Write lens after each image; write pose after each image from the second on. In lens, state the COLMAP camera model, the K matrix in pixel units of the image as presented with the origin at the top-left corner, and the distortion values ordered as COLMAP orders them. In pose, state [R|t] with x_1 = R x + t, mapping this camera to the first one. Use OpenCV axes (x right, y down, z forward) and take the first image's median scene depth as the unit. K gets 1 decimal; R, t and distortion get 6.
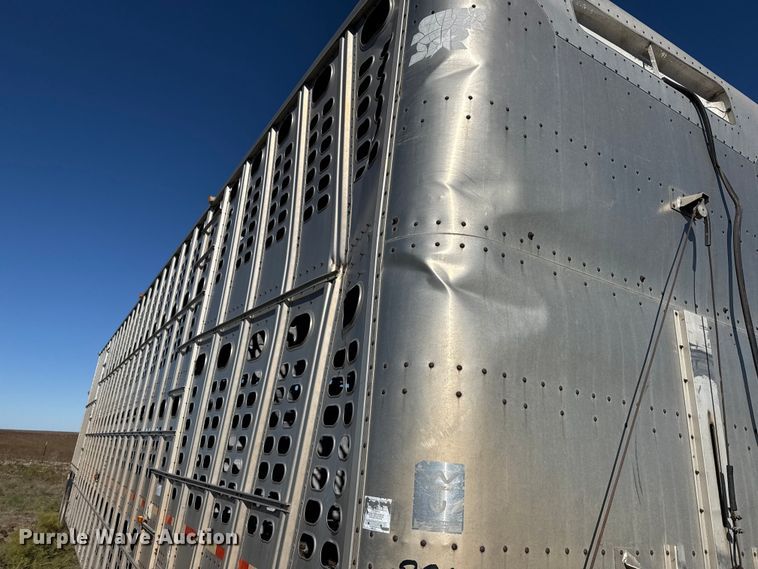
lens RADIAL K [[530.0, 0, 373.4], [0, 530.0, 286.4], [0, 0, 1]] dist [0.056840, -0.060643]
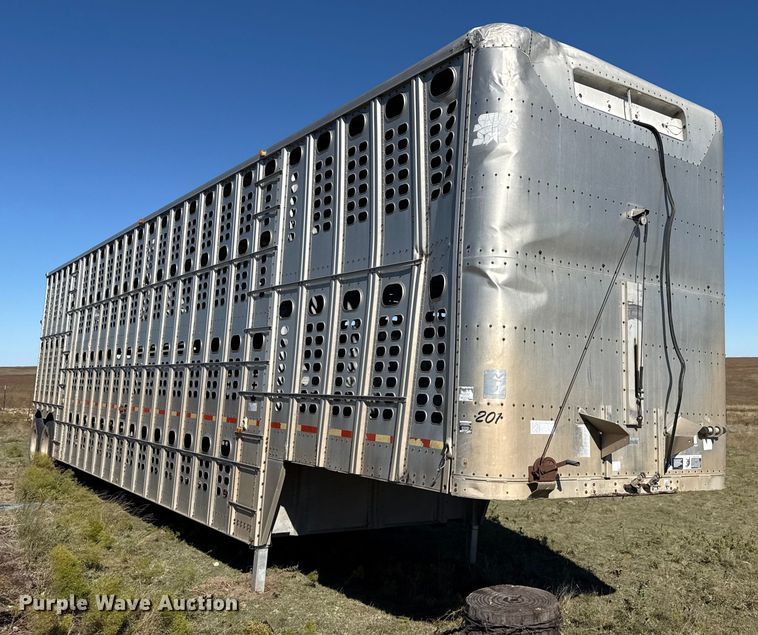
lens RADIAL K [[749.7, 0, 416.6], [0, 749.7, 317.7], [0, 0, 1]] dist [0.100342, 0.006444]
pose [[0.994728, -0.034673, 0.096512, -0.376839], [0.012384, 0.974835, 0.222582, -0.440747], [-0.101801, -0.220213, 0.970125, -1.480311]]
